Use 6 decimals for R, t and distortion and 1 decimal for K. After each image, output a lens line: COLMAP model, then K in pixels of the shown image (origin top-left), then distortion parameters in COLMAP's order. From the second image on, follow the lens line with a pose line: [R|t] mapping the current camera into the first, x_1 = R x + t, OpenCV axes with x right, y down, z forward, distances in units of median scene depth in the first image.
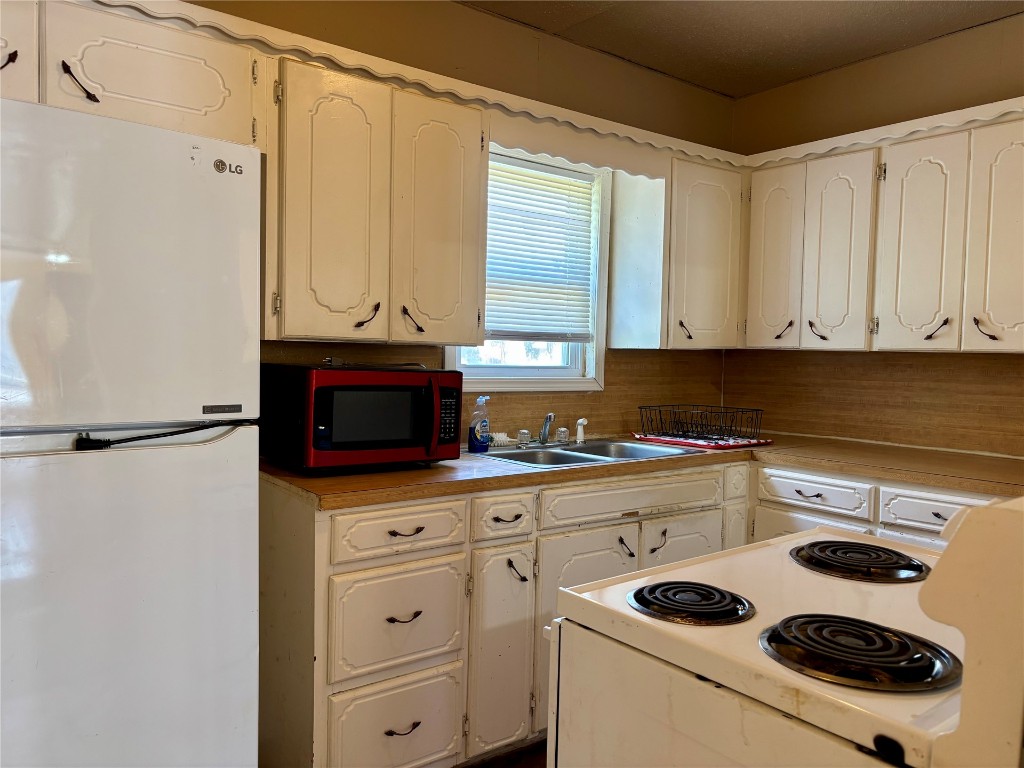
lens RADIAL K [[774.9, 0, 506.1], [0, 774.9, 381.4], [0, 0, 1]] dist [0.039021, -0.051145]
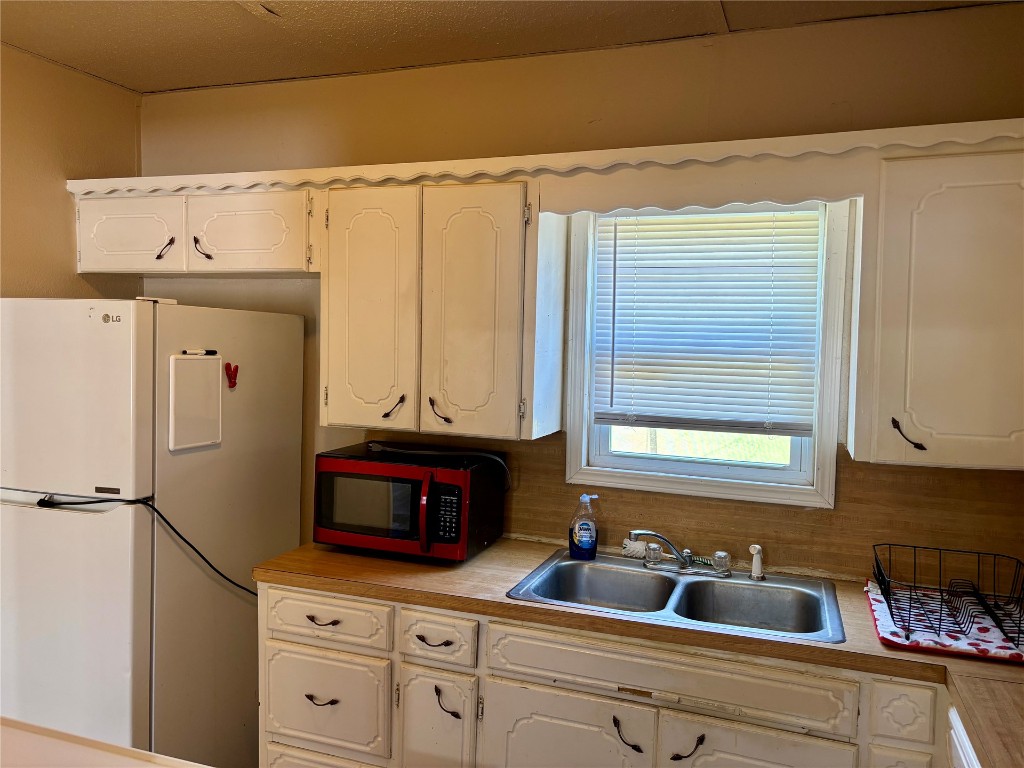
lens RADIAL K [[774.9, 0, 510.5], [0, 774.9, 376.8], [0, 0, 1]] dist [0.039021, -0.051145]
pose [[0.537568, 0.033948, -0.842537, 0.770337], [-0.045201, 0.998913, 0.011409, -0.139799], [0.842008, 0.031950, 0.538518, 0.545929]]
